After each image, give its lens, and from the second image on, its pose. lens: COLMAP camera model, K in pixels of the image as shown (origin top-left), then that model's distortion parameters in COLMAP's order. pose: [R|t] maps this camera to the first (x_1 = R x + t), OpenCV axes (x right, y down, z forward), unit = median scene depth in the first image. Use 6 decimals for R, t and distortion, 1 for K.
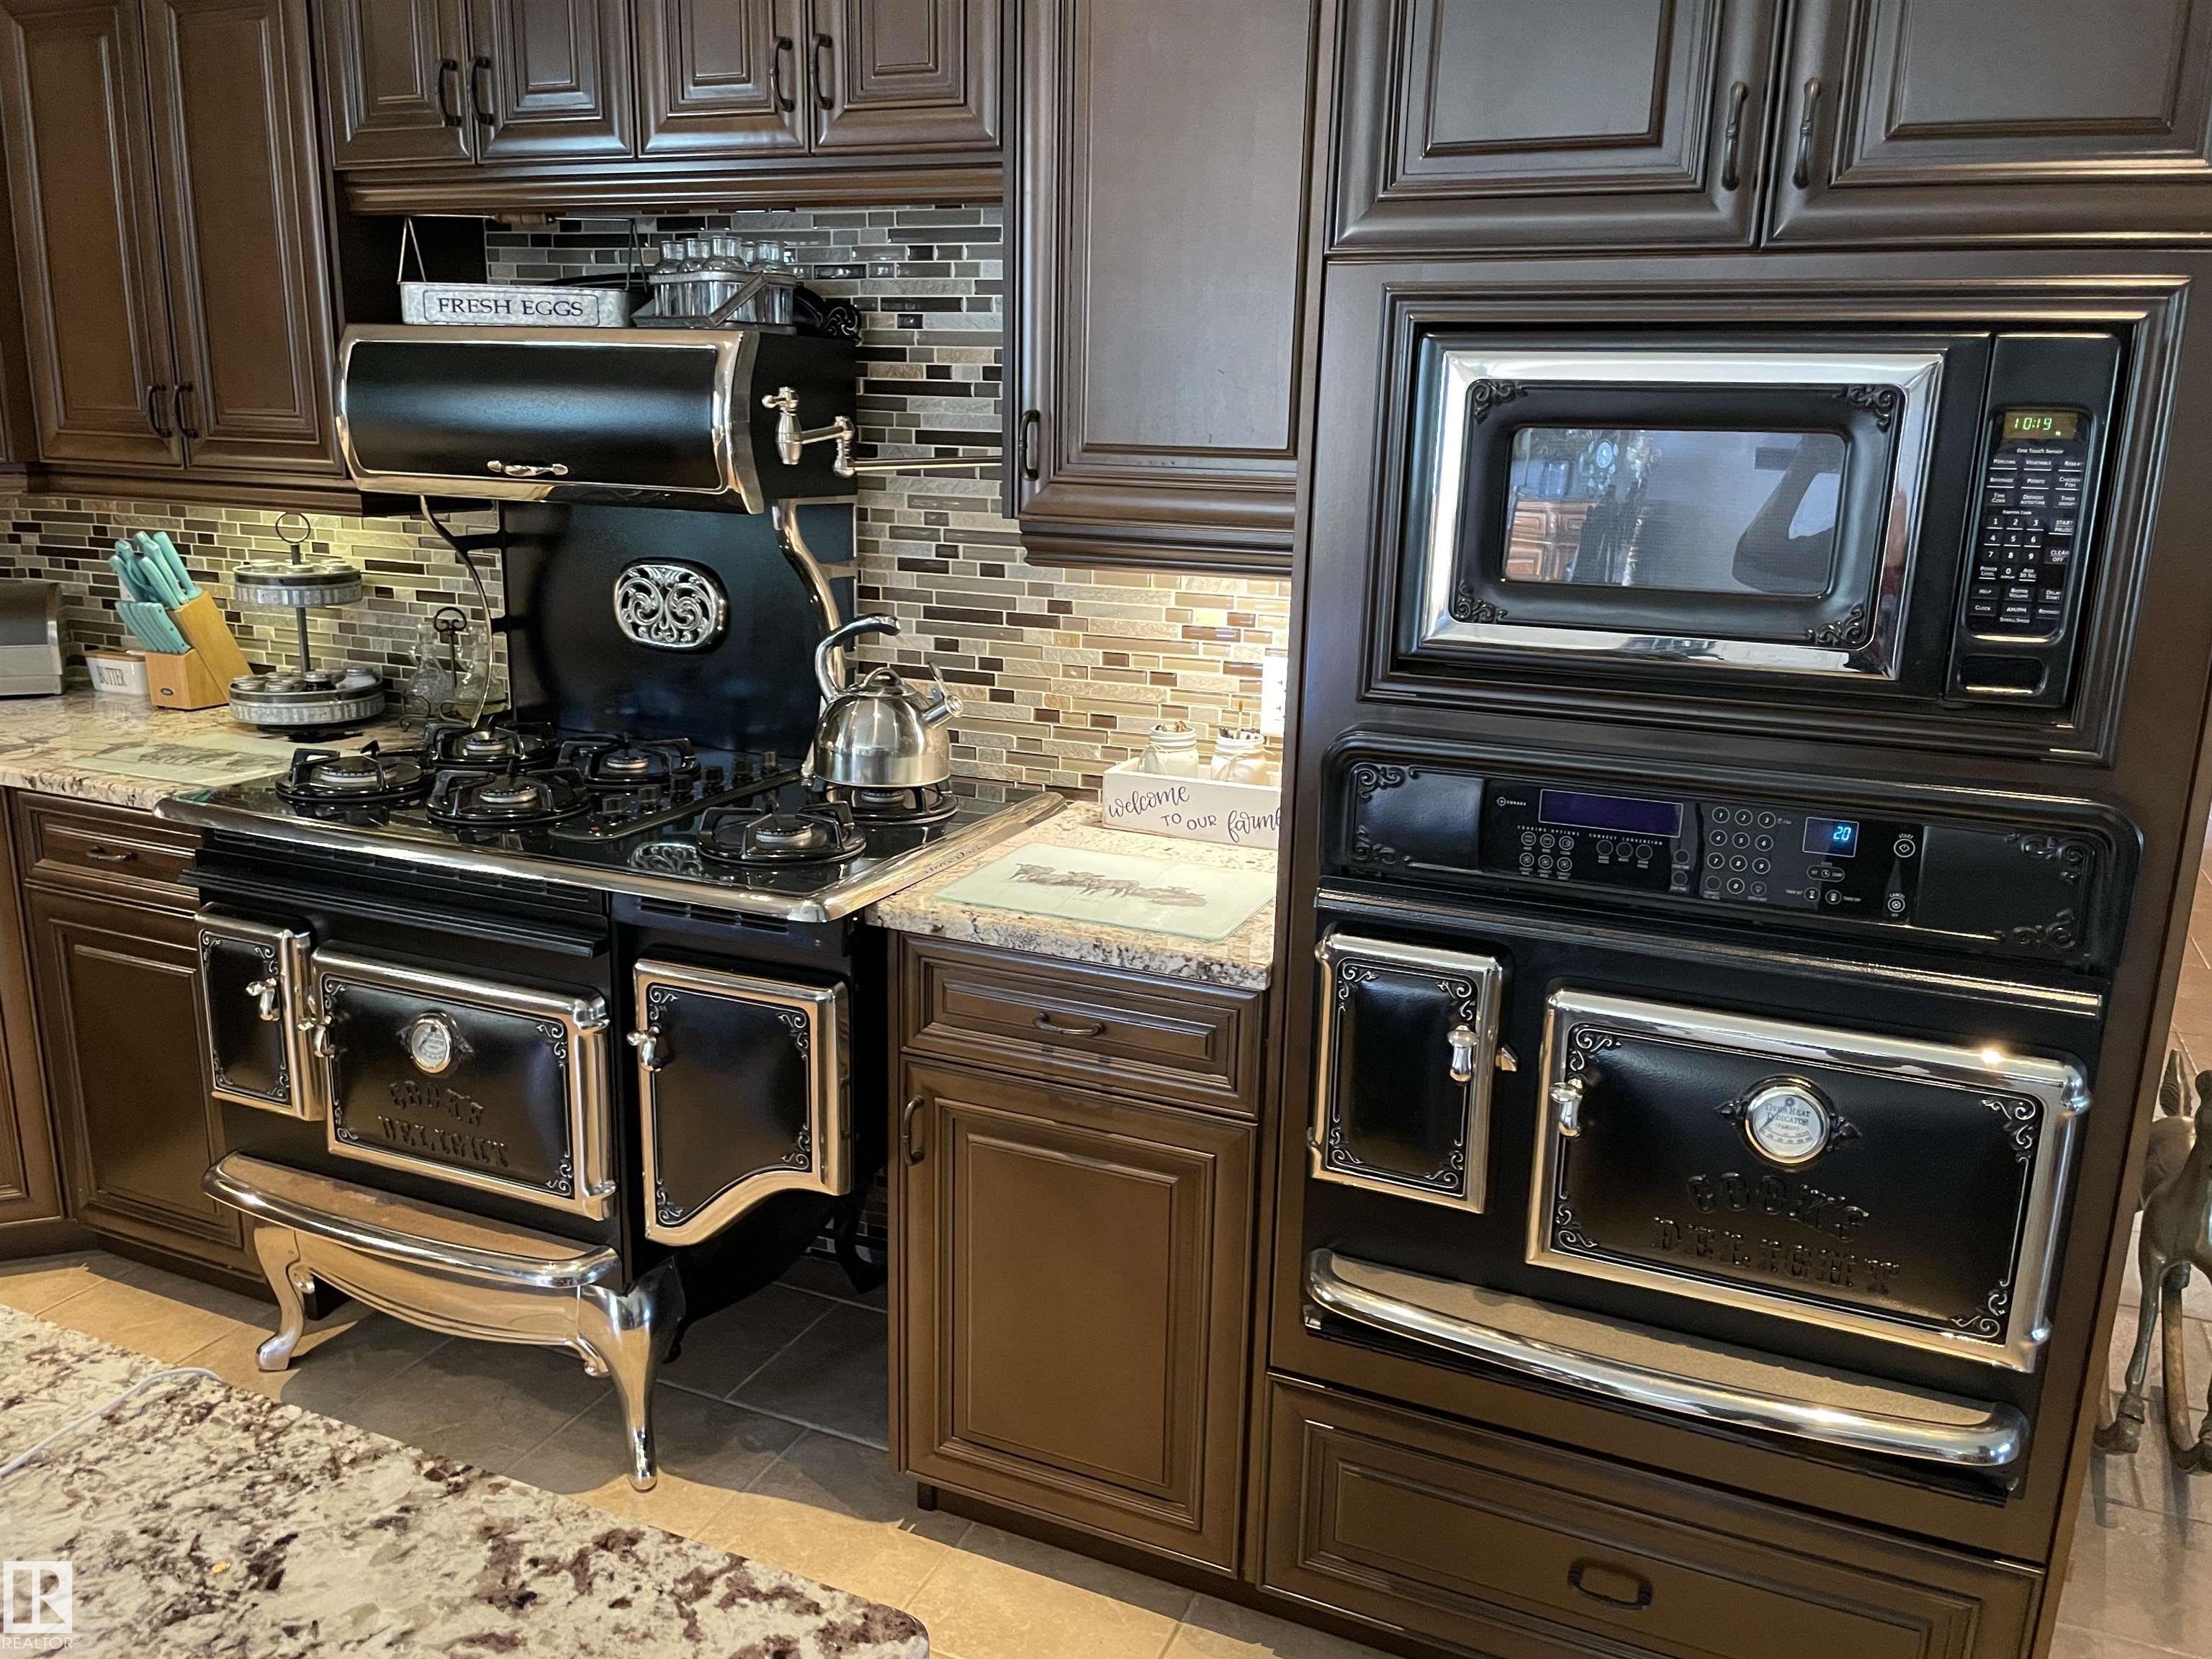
lens RADIAL K [[1701.9, 0, 1103.8], [0, 1701.9, 821.4], [0, 0, 1]] dist [0.101369, -0.159763]
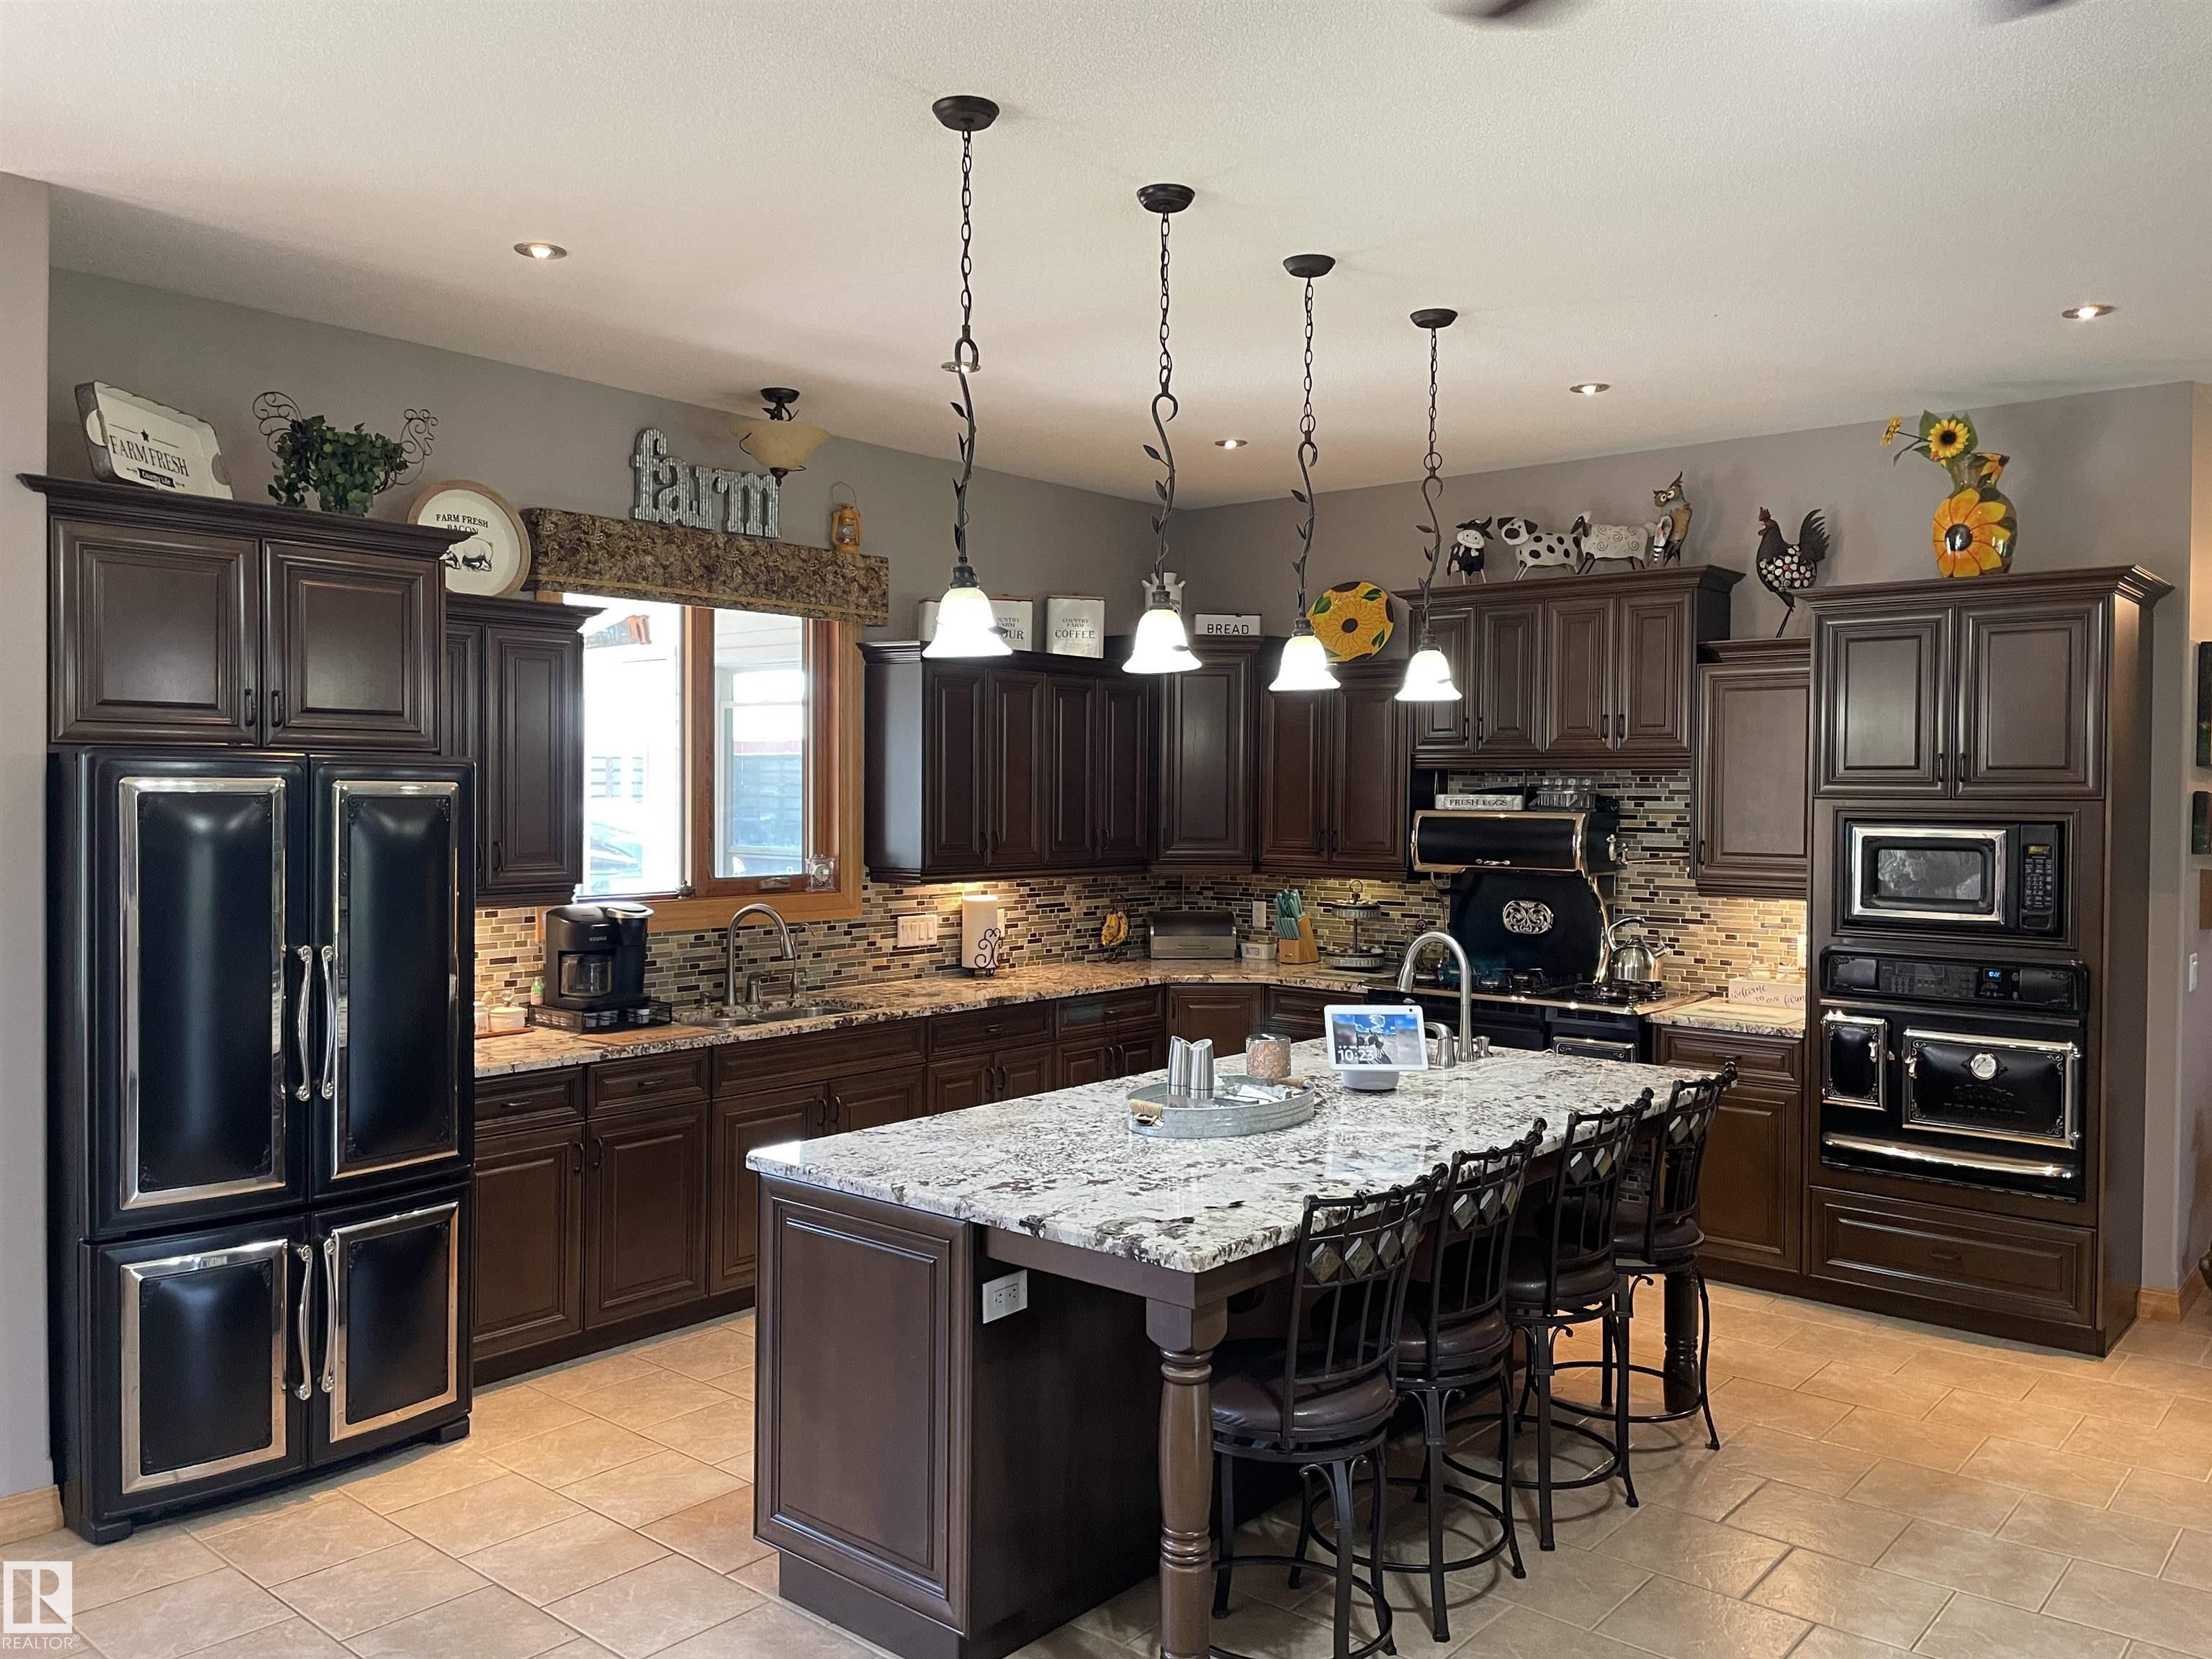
lens RADIAL K [[1701.9, 0, 1103.8], [0, 1701.9, 821.4], [0, 0, 1]] dist [0.101369, -0.159763]
pose [[0.959916, -0.010552, -0.280088, -0.171914], [-0.051971, 0.975262, -0.214856, 0.336598], [0.275427, 0.220800, 0.935621, -1.674425]]
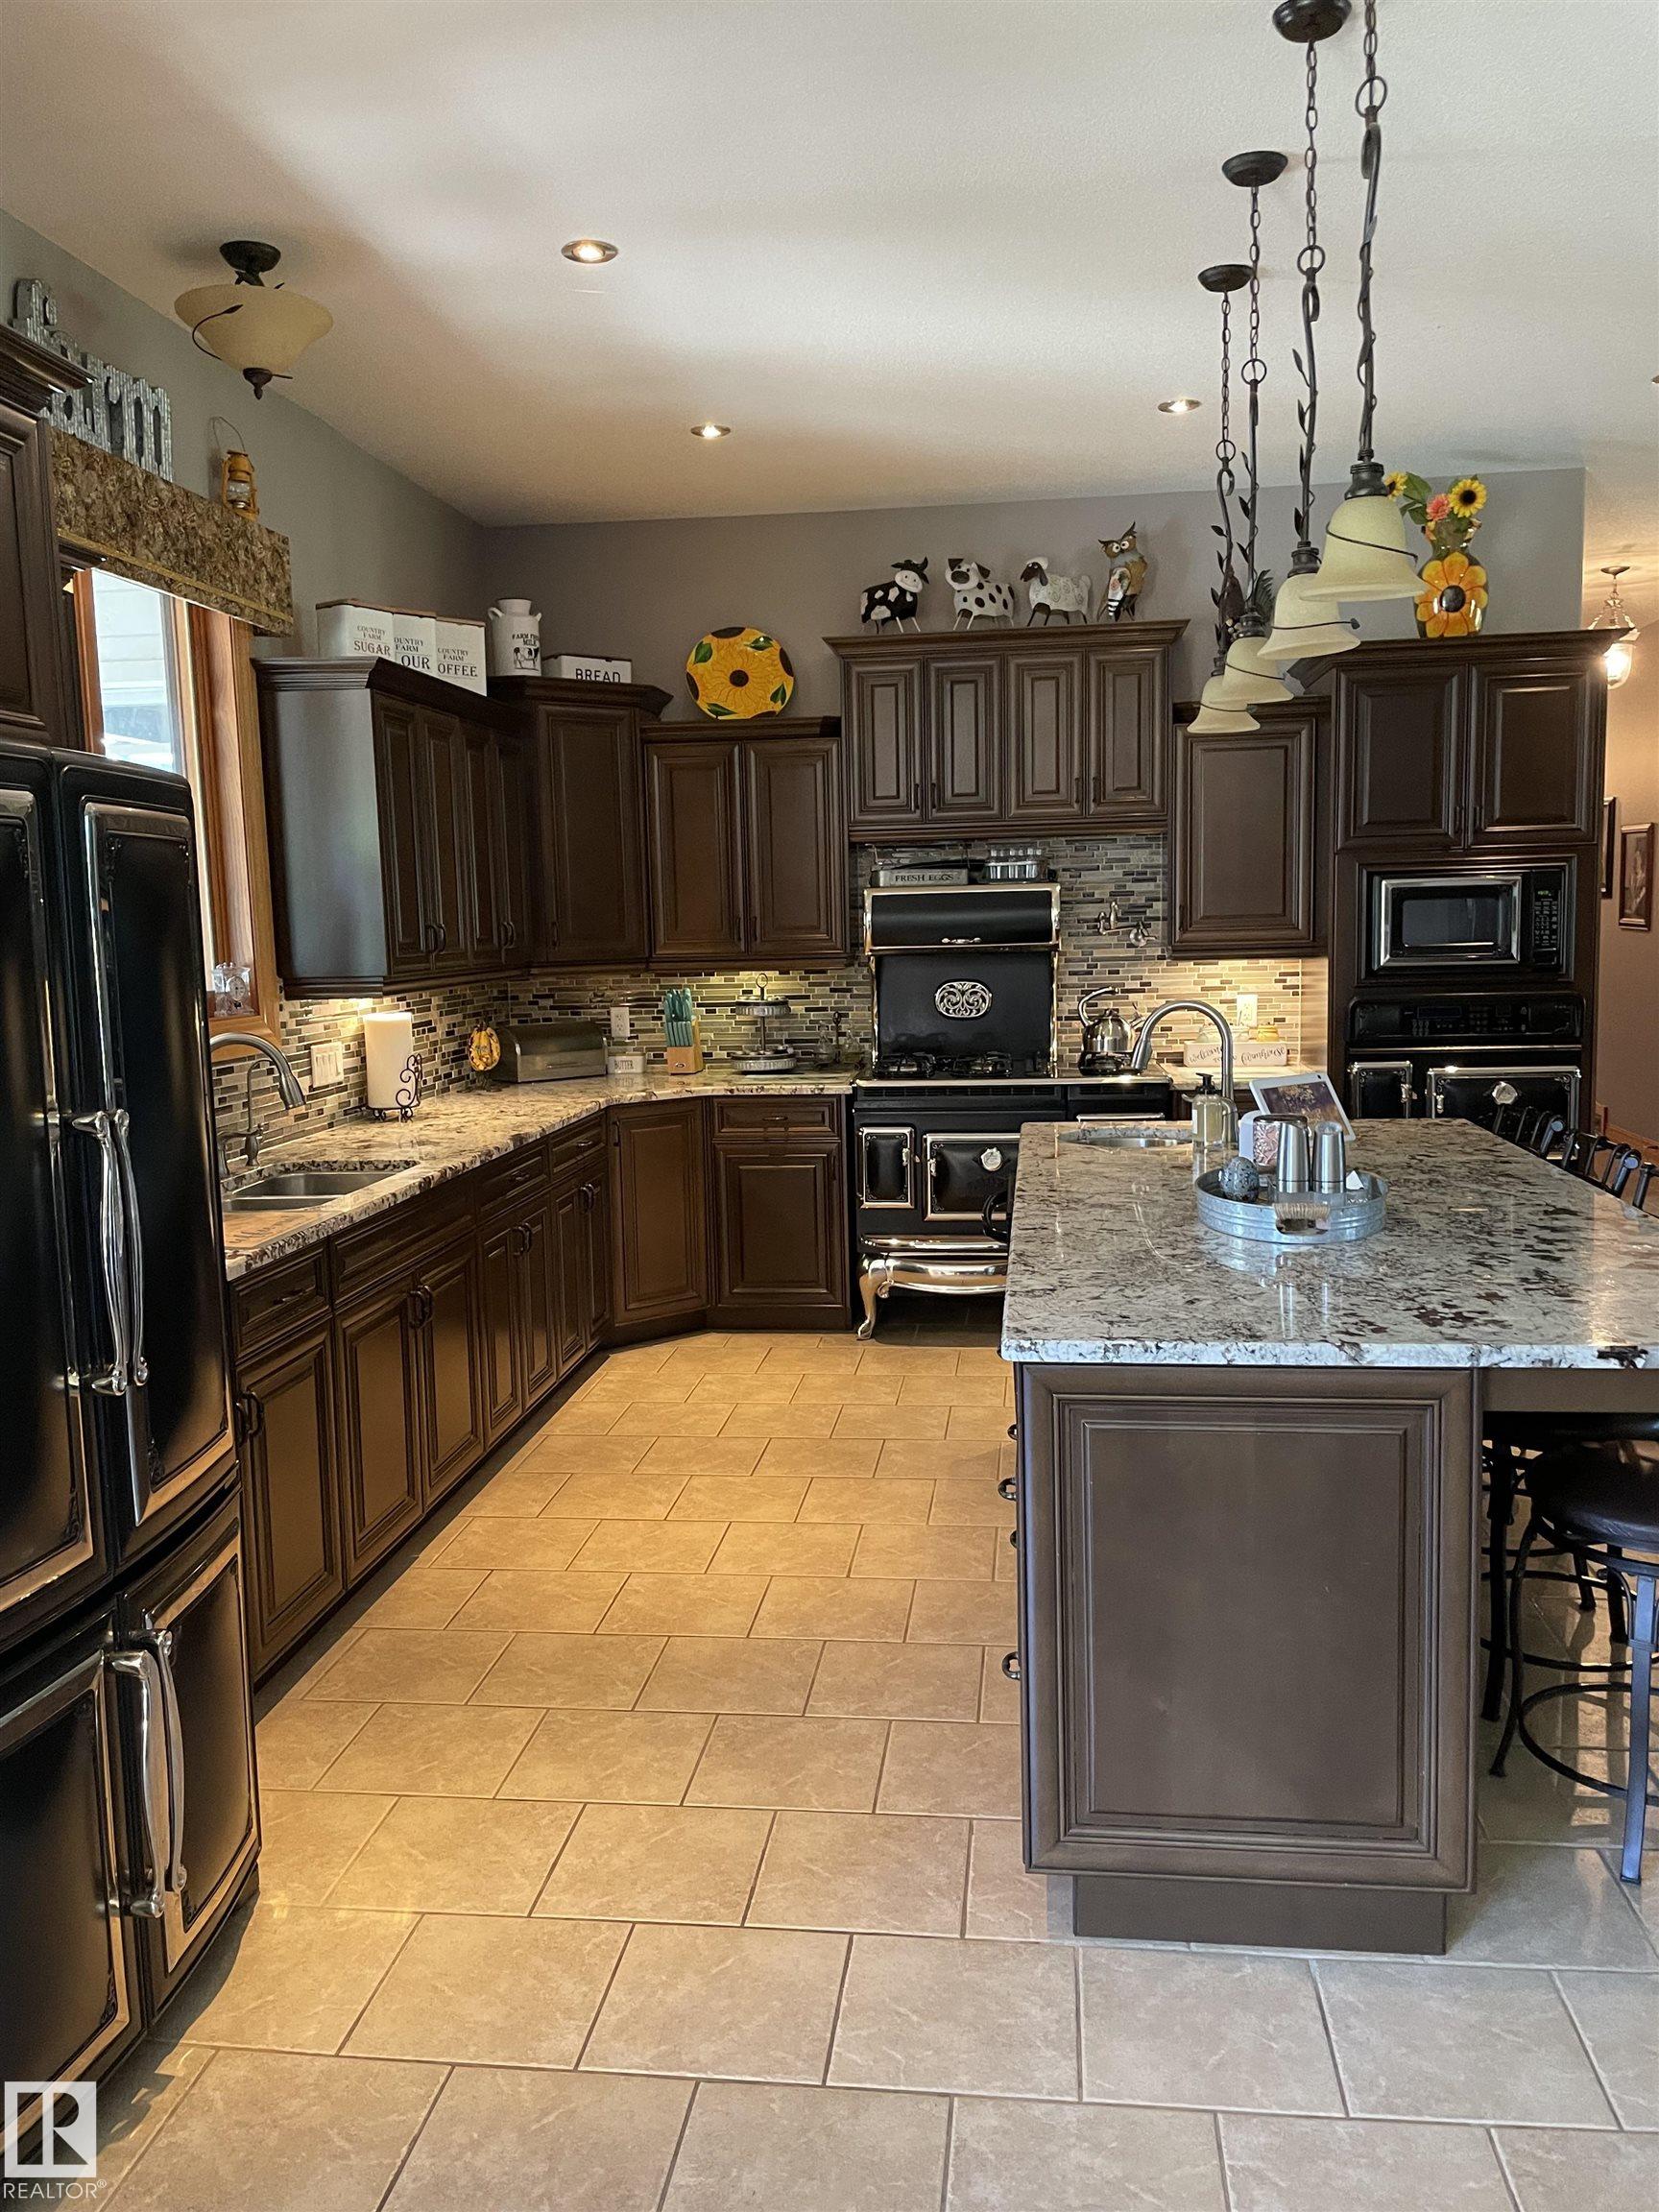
lens RADIAL K [[1701.9, 0, 829.5], [0, 1701.9, 1106.0], [0, 0, 1]] dist [0.101369, -0.159763]
pose [[0.952141, -0.080913, 0.294754, -1.269784], [0.117071, 0.987327, -0.107144, 0.273120], [-0.282349, 0.136524, 0.949548, -1.256352]]
